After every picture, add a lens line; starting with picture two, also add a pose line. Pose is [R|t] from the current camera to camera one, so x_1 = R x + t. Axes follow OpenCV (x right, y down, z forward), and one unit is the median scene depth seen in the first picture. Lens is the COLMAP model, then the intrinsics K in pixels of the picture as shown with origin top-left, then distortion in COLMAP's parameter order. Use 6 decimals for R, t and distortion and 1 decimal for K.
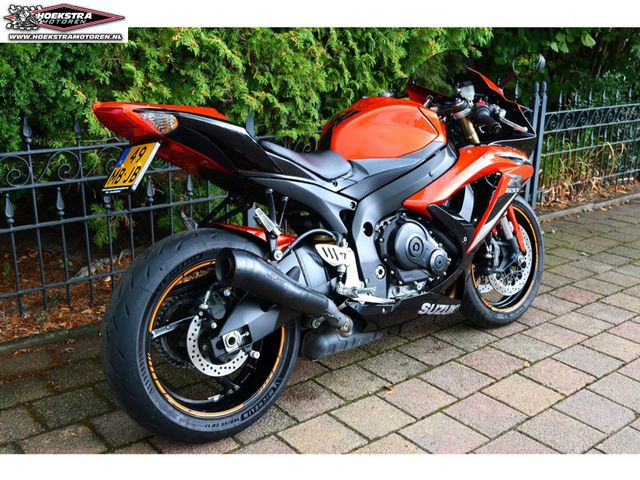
lens RADIAL K [[676.8, 0, 320.0], [0, 676.8, 240.0], [0, 0, 1]] dist [0.003537, 0.015660]
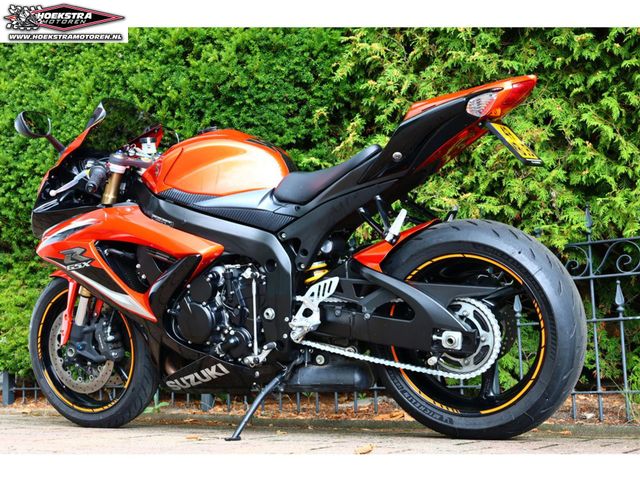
lens RADIAL K [[869.0, 0, 320.0], [0, 869.0, 240.0], [0, 0, 1]] dist [-0.003966, 0.055366]
pose [[0.328974, -0.181195, -0.926793, 1.052535], [-0.259766, 0.926195, -0.273285, 0.232225], [0.907908, 0.330653, 0.257626, 0.662144]]
